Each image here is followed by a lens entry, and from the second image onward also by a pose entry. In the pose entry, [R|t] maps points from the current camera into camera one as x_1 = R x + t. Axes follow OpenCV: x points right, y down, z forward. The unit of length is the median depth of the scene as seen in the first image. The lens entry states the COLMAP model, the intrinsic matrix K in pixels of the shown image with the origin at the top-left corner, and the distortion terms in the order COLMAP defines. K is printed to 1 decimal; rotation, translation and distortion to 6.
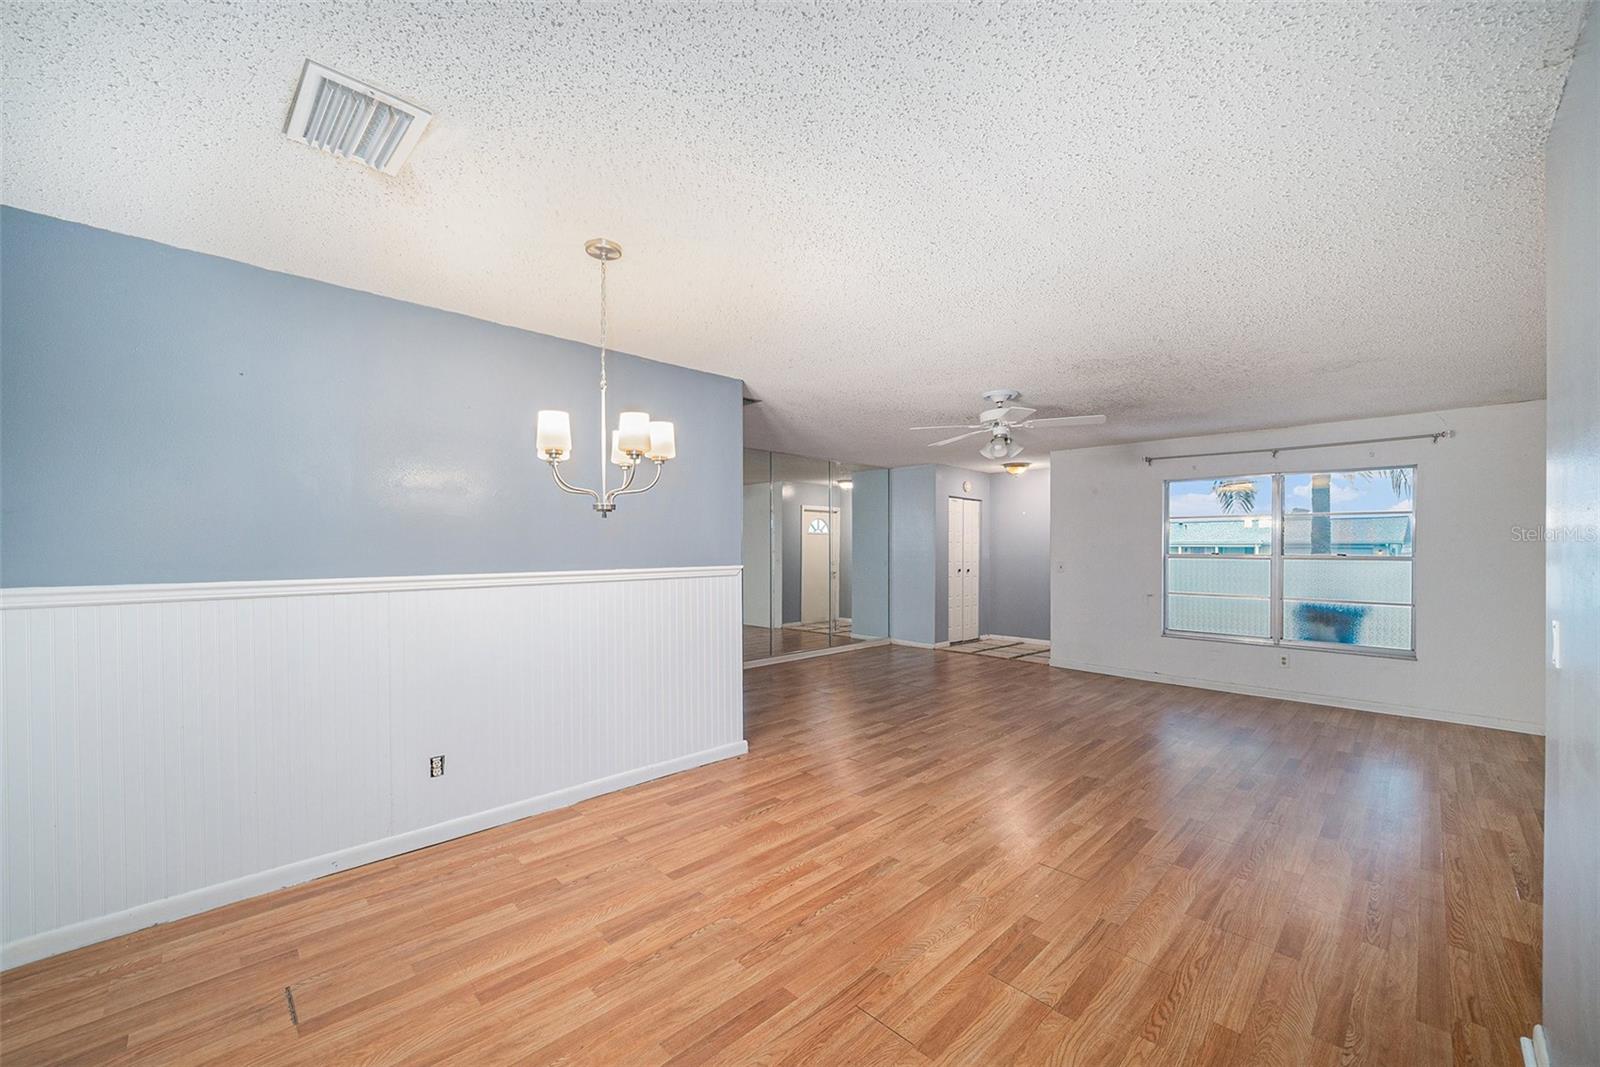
lens RADIAL K [[621.2, 0, 791.6], [0, 621.2, 552.2], [0, 0, 1]] dist [-0.014251, 0.000994]
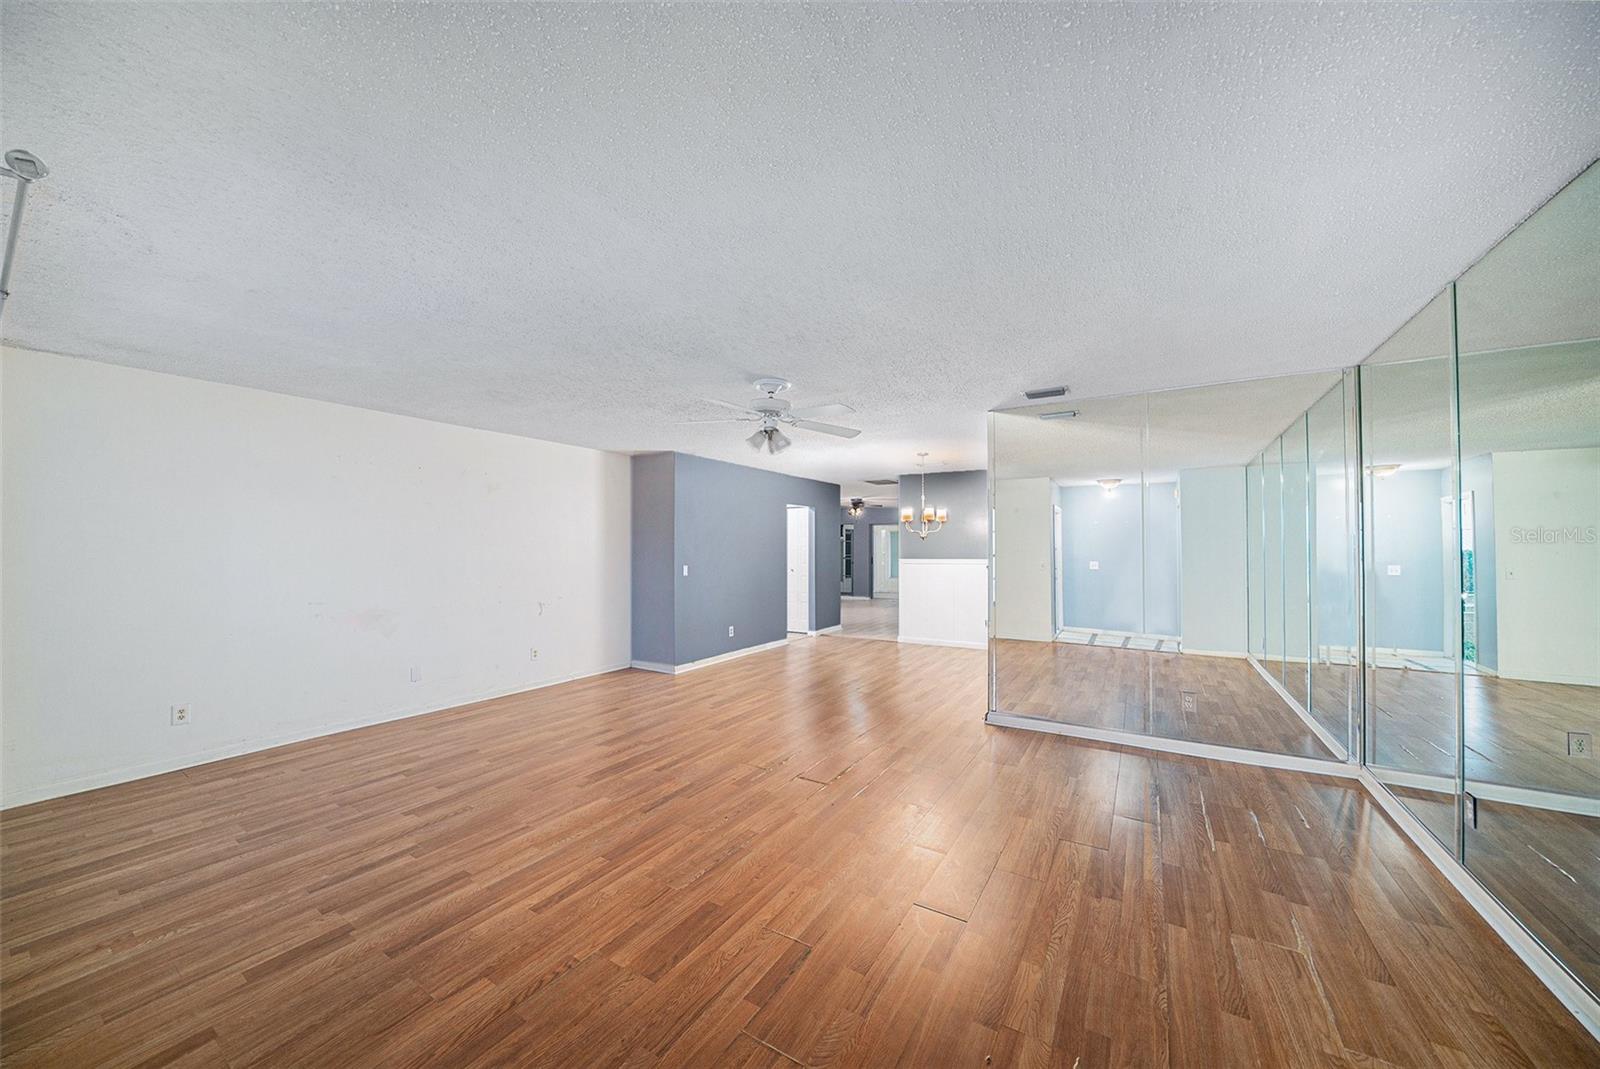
lens RADIAL K [[558.5, 0, 799.5], [0, 558.5, 544.2], [0, 0, 1]] dist [-0.020617, -0.000124]
pose [[-0.970655, -0.002039, -0.240467, 0.403257], [-0.002109, 0.999998, 0.000035, -0.015328], [0.240466, 0.000541, -0.970657, 1.479039]]
